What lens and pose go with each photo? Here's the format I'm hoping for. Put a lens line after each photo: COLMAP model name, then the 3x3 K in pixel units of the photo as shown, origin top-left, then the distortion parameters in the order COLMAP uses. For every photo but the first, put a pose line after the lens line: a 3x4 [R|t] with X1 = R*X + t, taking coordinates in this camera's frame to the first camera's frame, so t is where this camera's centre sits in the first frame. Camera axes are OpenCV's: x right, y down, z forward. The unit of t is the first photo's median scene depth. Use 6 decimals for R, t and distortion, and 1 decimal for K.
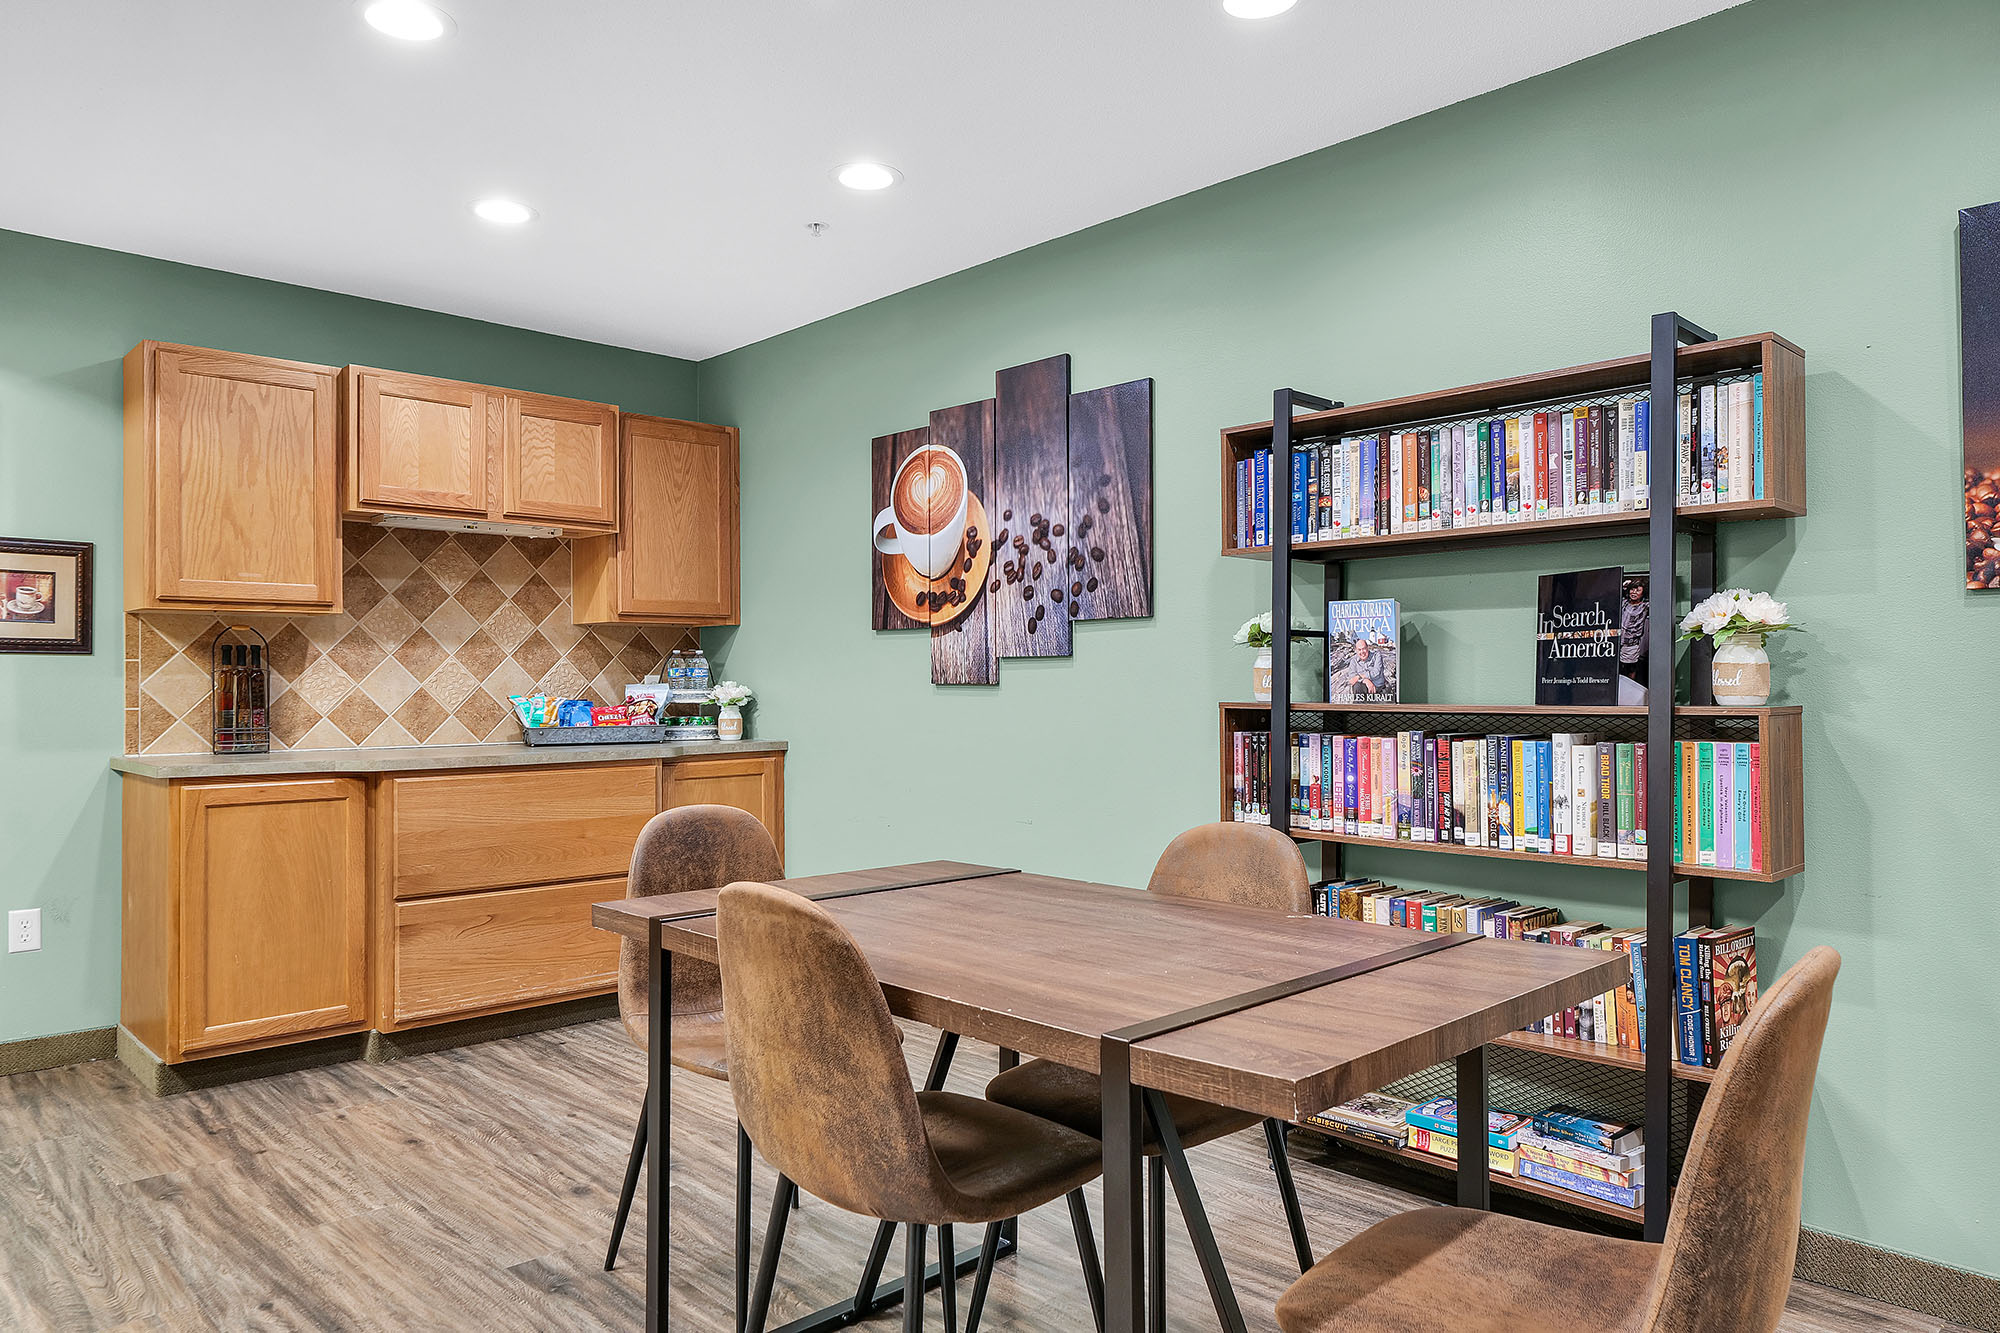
lens RADIAL K [[1301.0, 0, 1017.1], [0, 1301.0, 673.6], [0, 0, 1]] dist [0.004395, -0.000376]
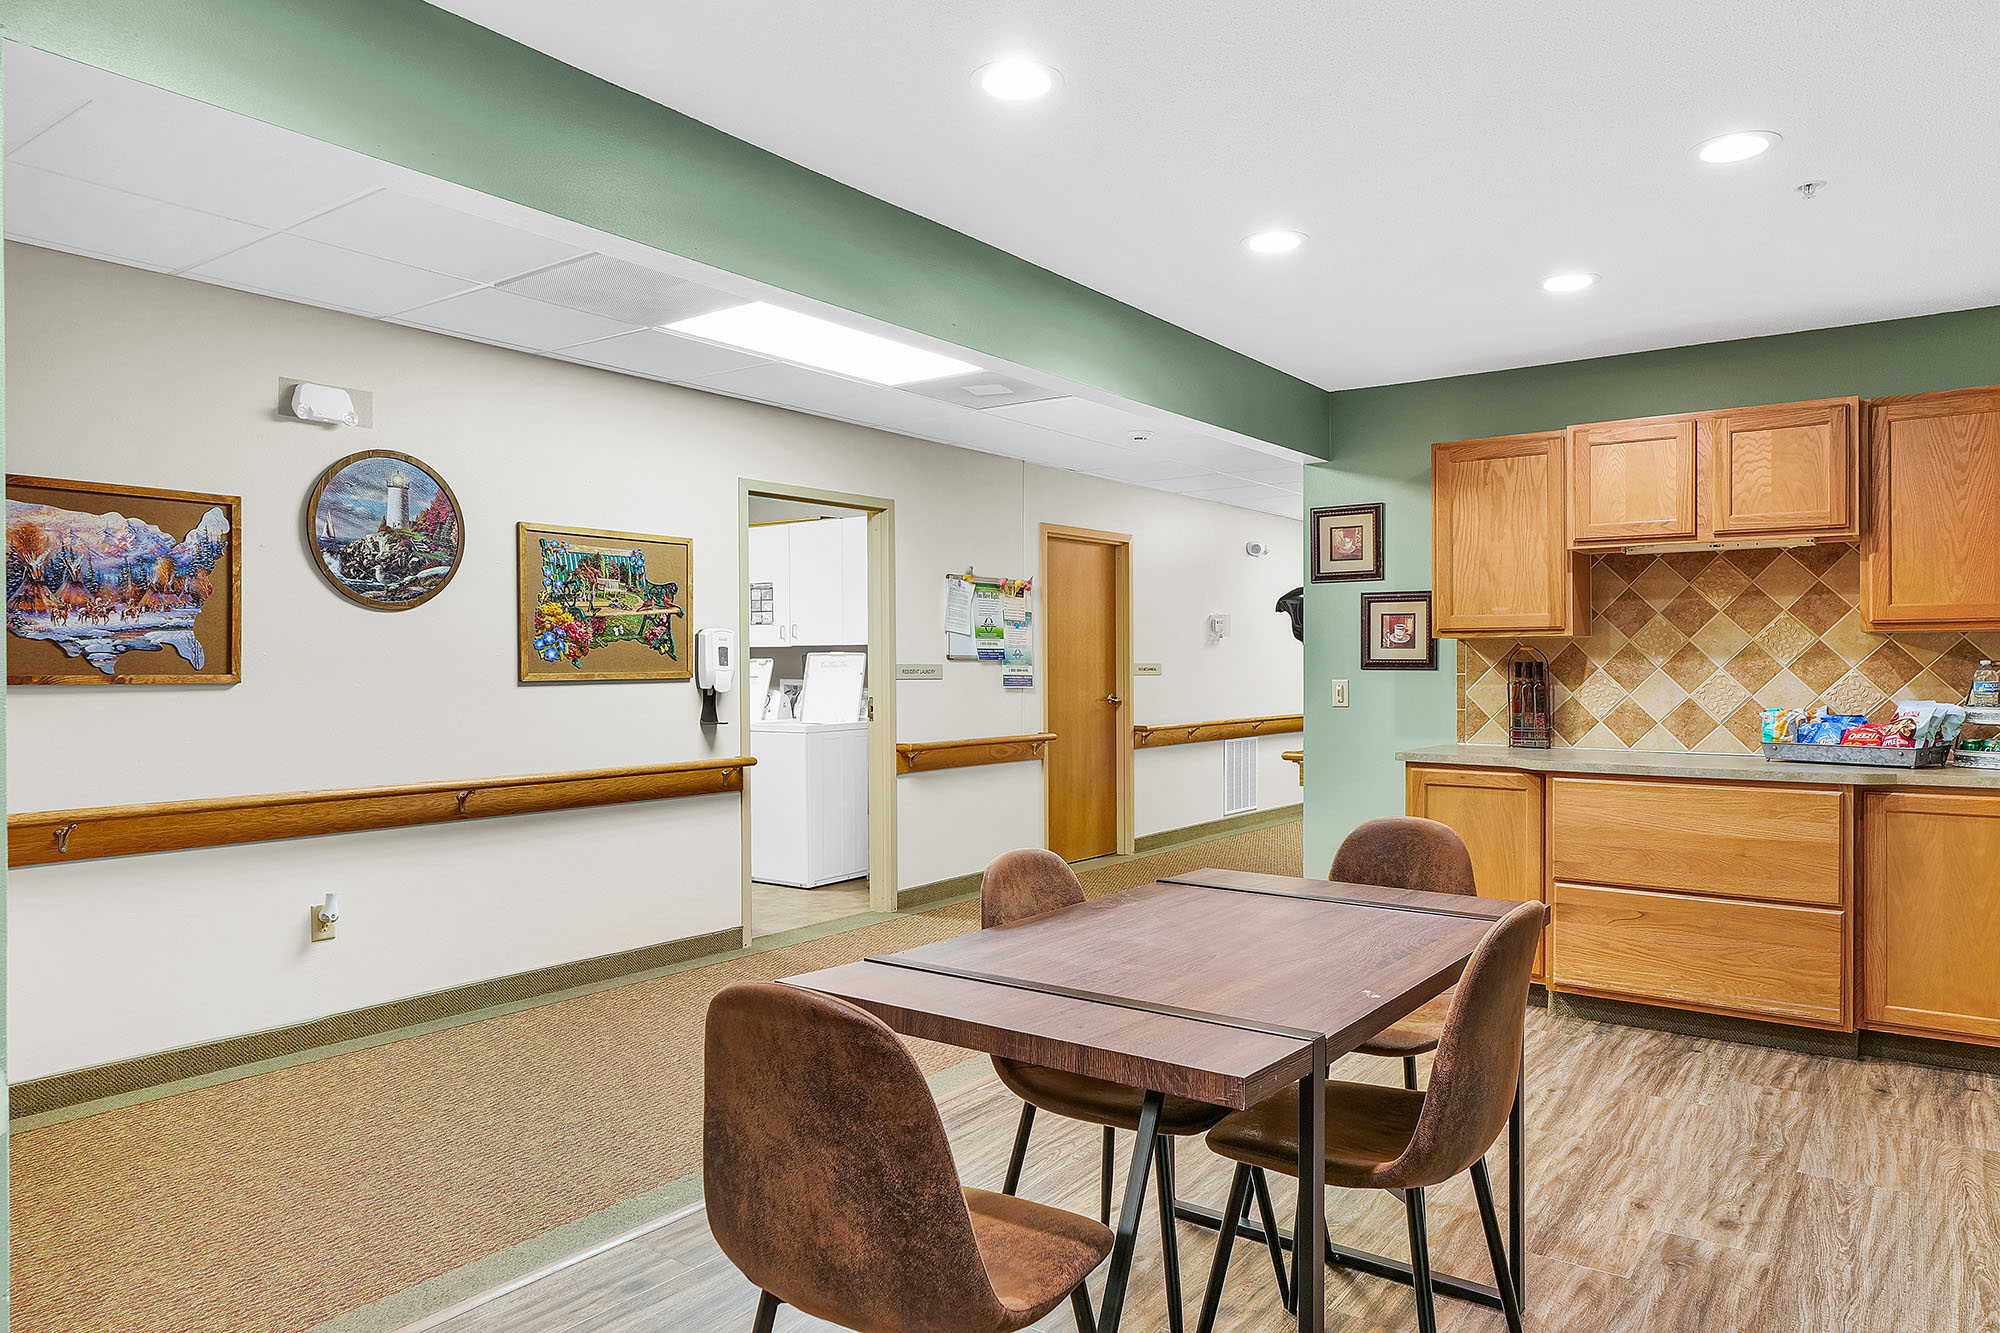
lens RADIAL K [[1301.0, 0, 1015.8], [0, 1301.0, 665.9], [0, 0, 1]] dist [0.004395, -0.000376]
pose [[0.168780, 0.005739, -0.985637, 0.575646], [0.007416, 0.999947, 0.007092, -0.031249], [0.985626, -0.008507, 0.168729, 0.303563]]
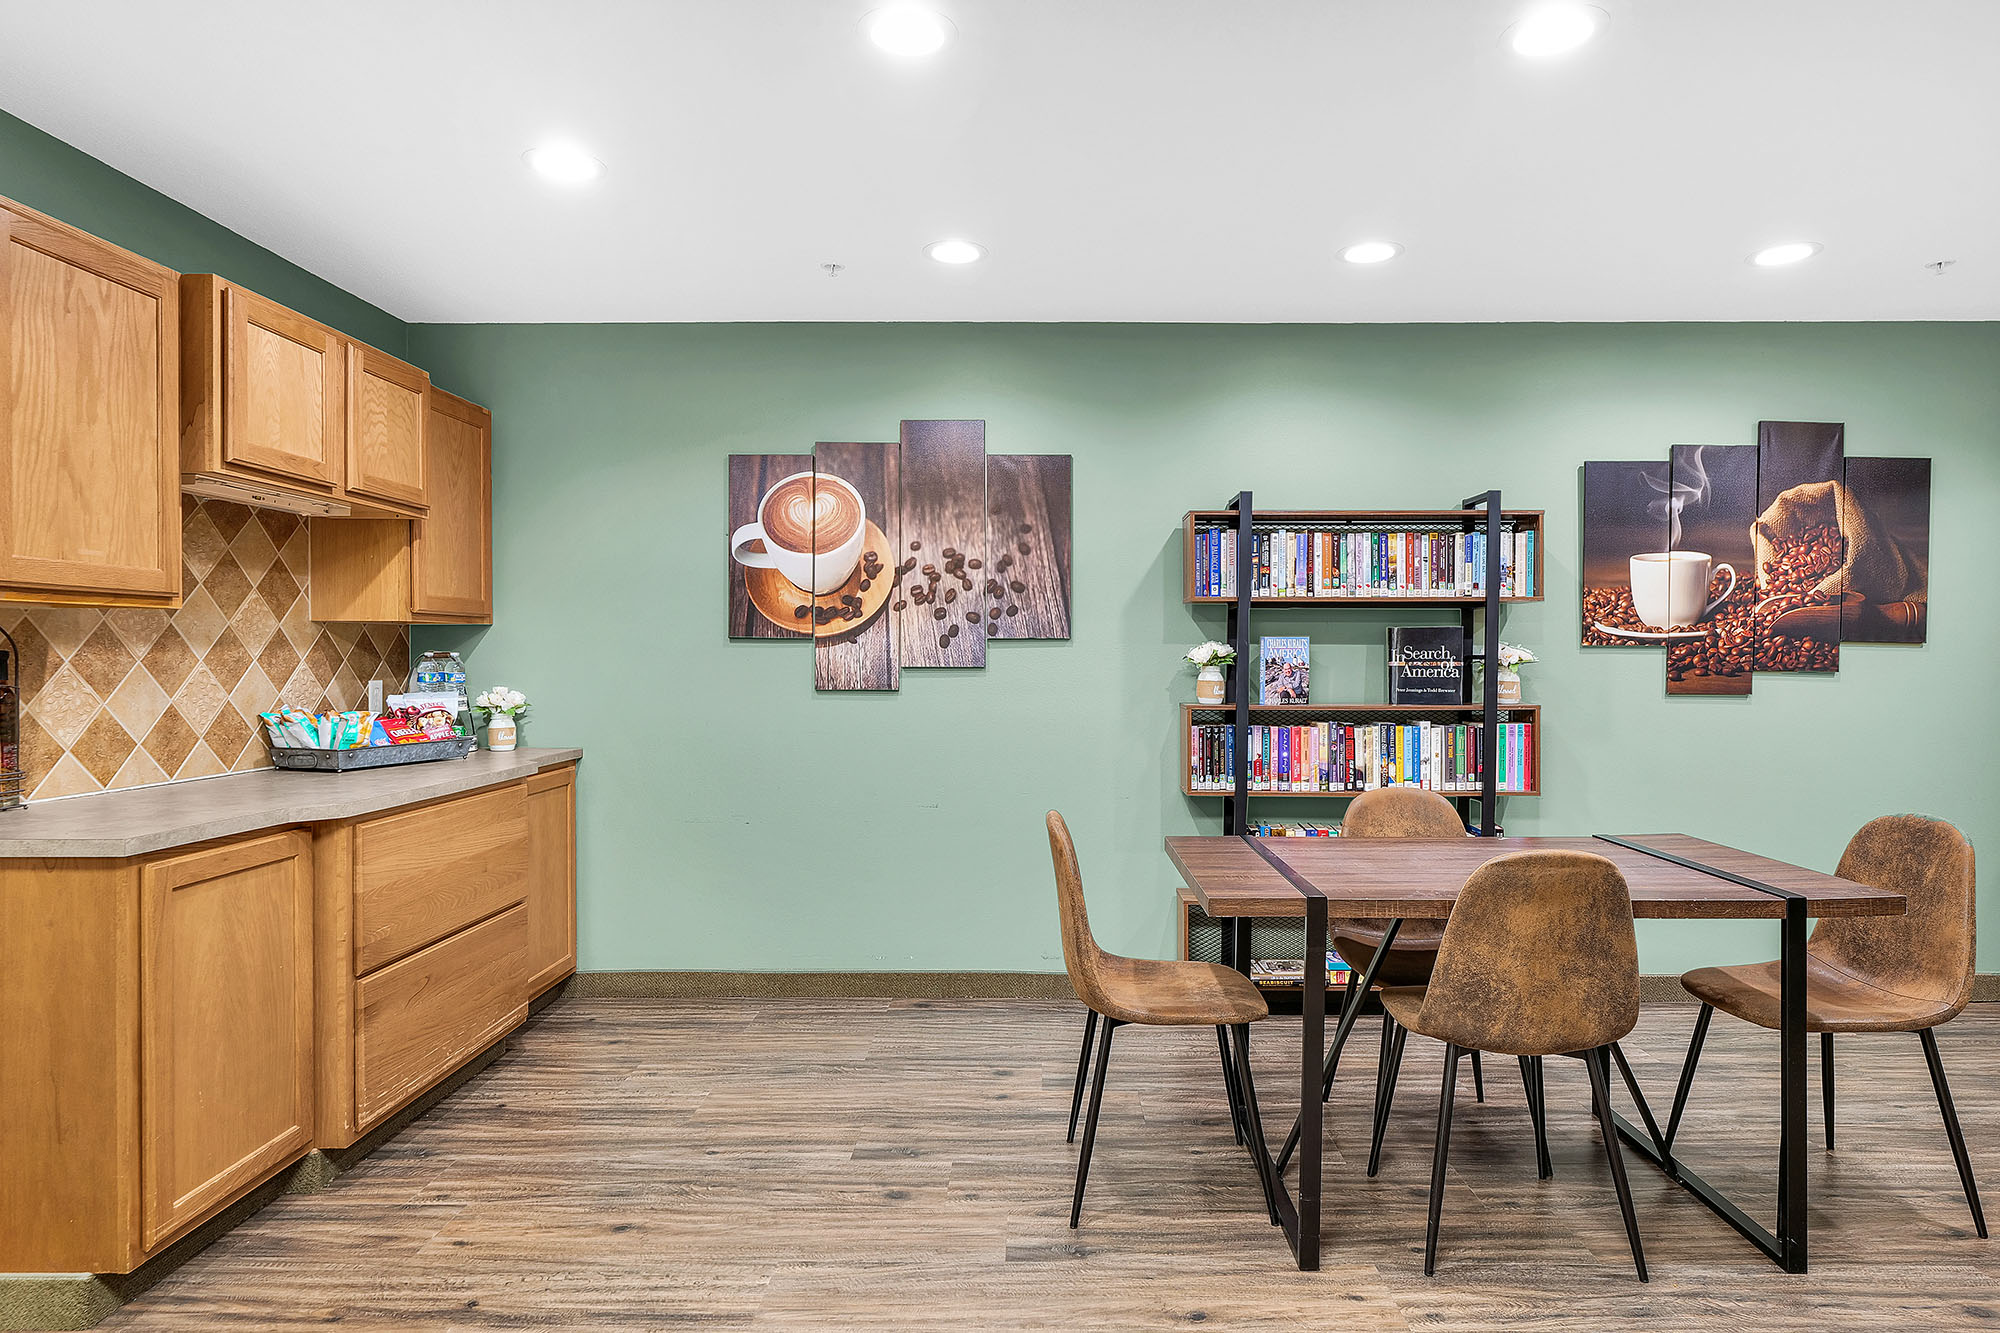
lens RADIAL K [[1104.7, 0, 1045.1], [0, 1104.7, 666.1], [0, 0, 1]] dist [-0.000772, 0.000472]
pose [[0.697403, -0.001809, 0.716677, -0.634197], [-0.008080, 0.999913, 0.010387, -0.024817], [-0.716633, -0.013035, 0.697328, 0.220845]]
